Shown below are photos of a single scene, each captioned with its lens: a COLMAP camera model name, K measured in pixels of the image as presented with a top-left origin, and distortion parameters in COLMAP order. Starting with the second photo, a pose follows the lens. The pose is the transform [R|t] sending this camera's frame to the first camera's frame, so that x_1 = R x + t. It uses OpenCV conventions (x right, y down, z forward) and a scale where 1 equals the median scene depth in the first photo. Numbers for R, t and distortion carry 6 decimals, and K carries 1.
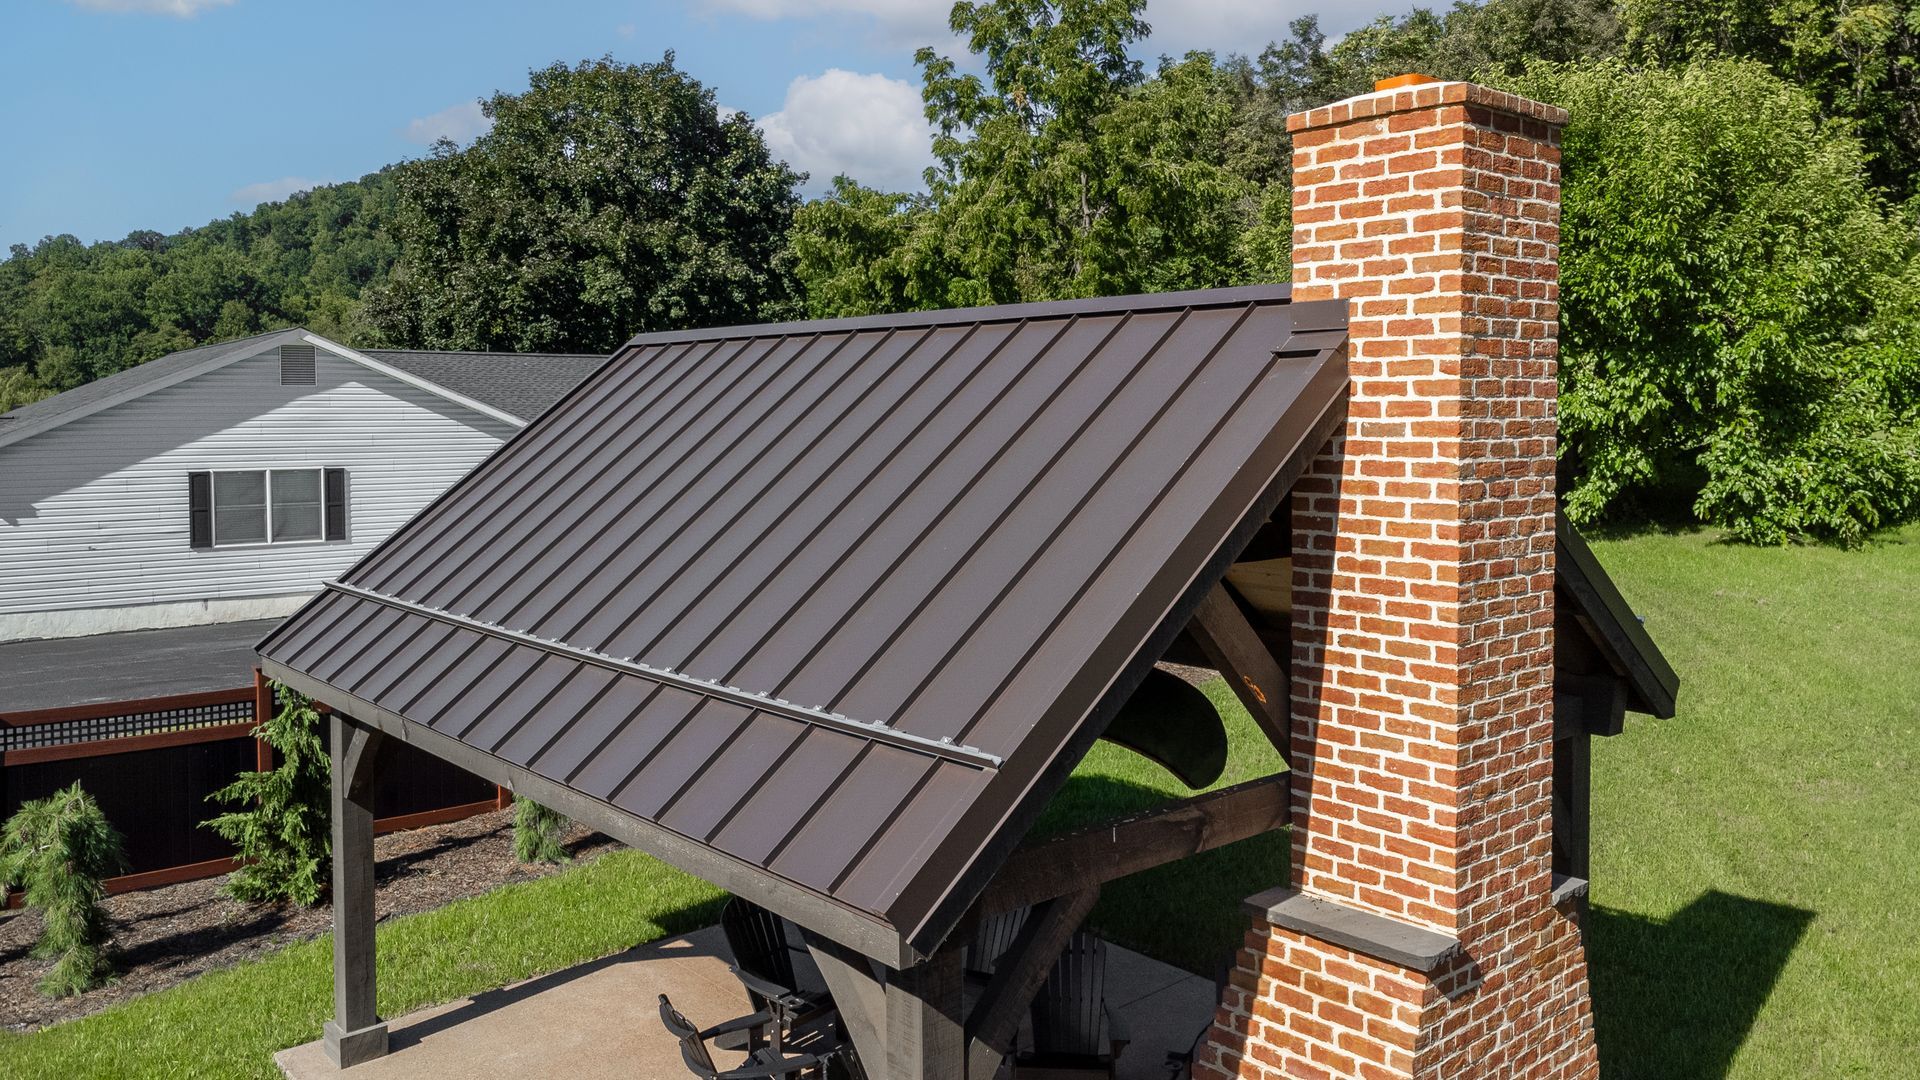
lens RADIAL K [[1452.0, 0, 966.8], [0, 1452.0, 444.5], [0, 0, 1]] dist [0.000869, 0.001226]
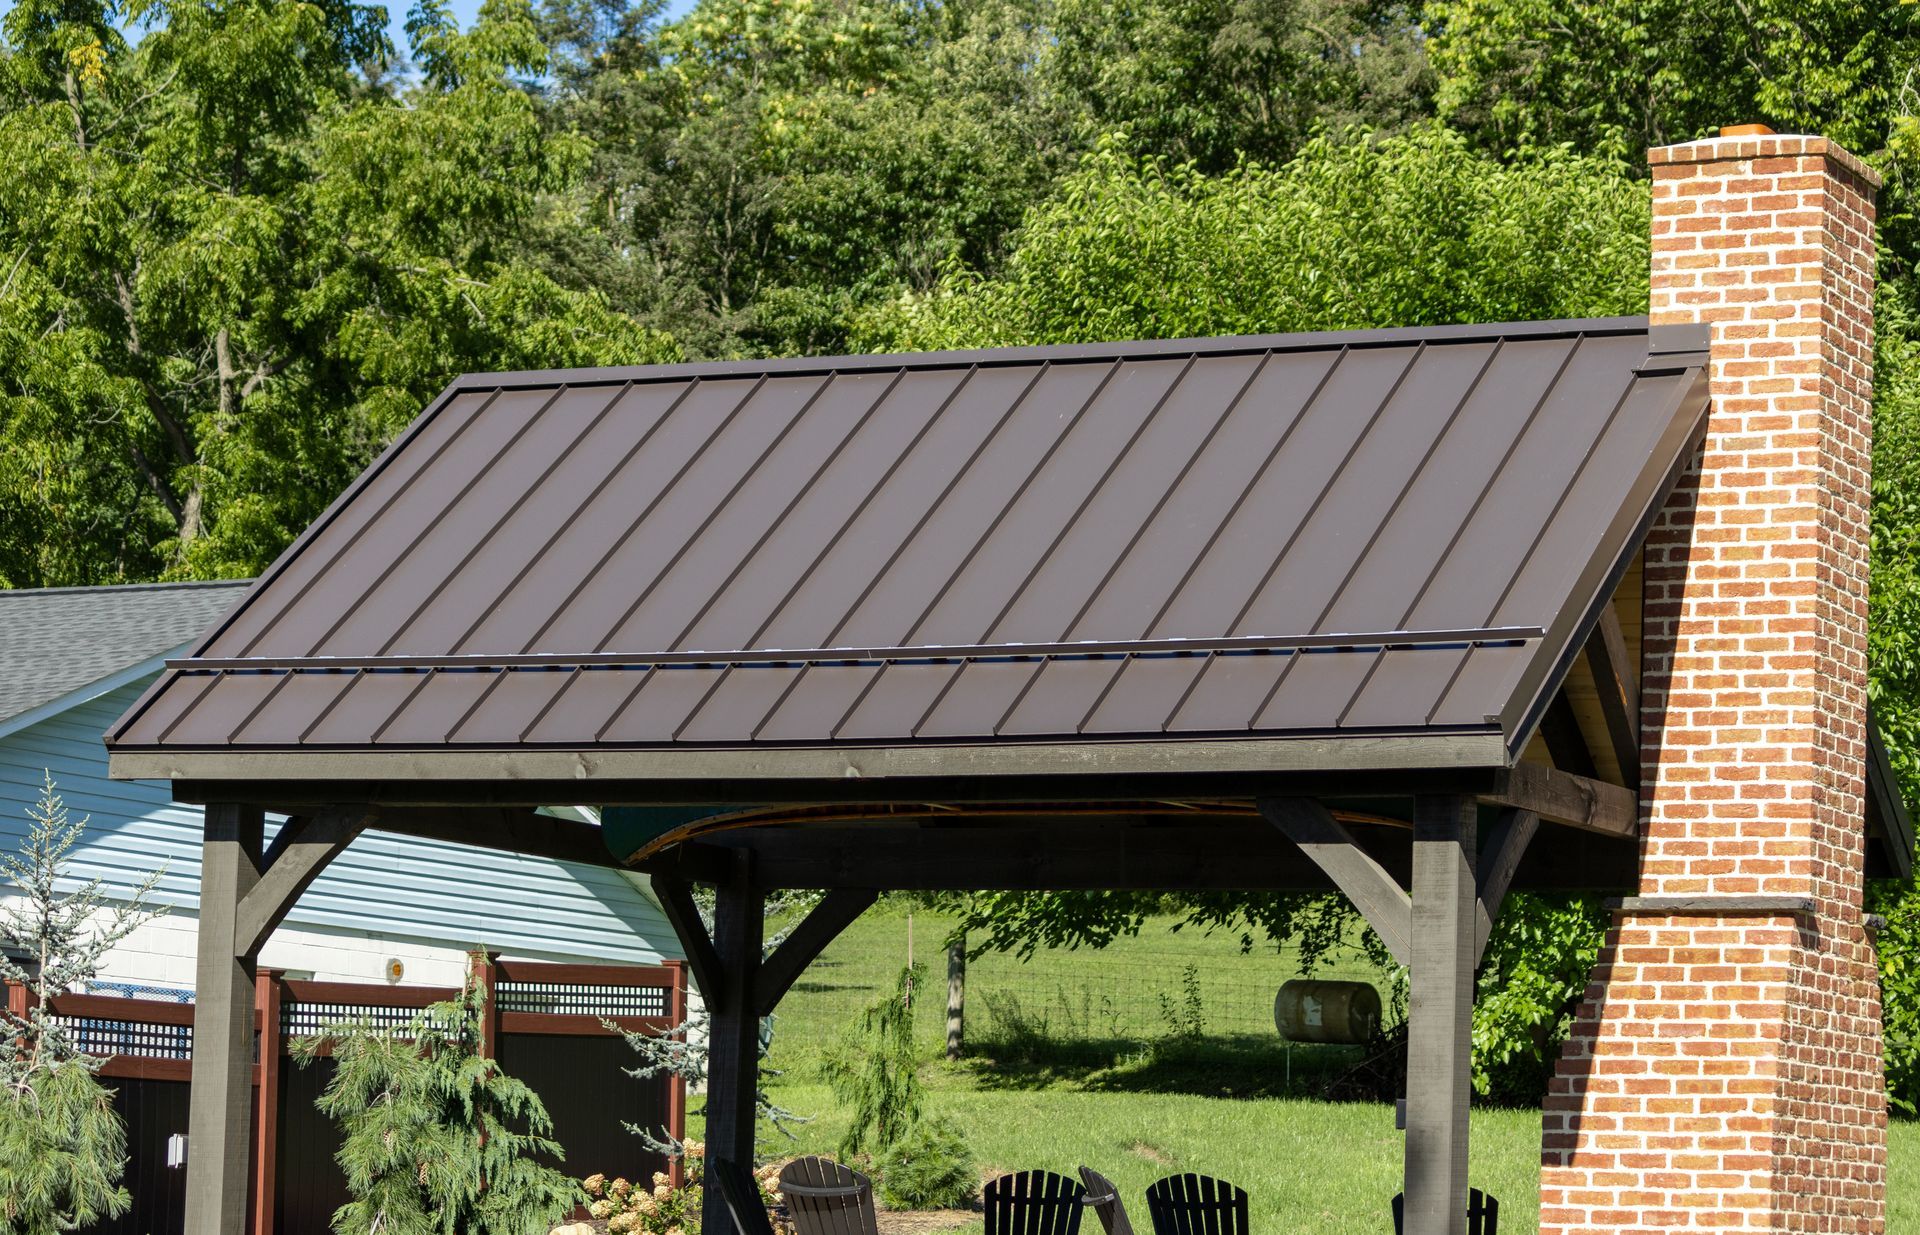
lens RADIAL K [[5426.2, 0, 960.0], [0, 5426.2, 617.5], [0, 0, 1]] dist [-0.215825, -0.725368]
pose [[0.924399, 0.083384, 0.372202, -1.721112], [-0.028058, 0.988034, -0.151663, 0.737483], [-0.380394, 0.129754, 0.915677, -2.412391]]
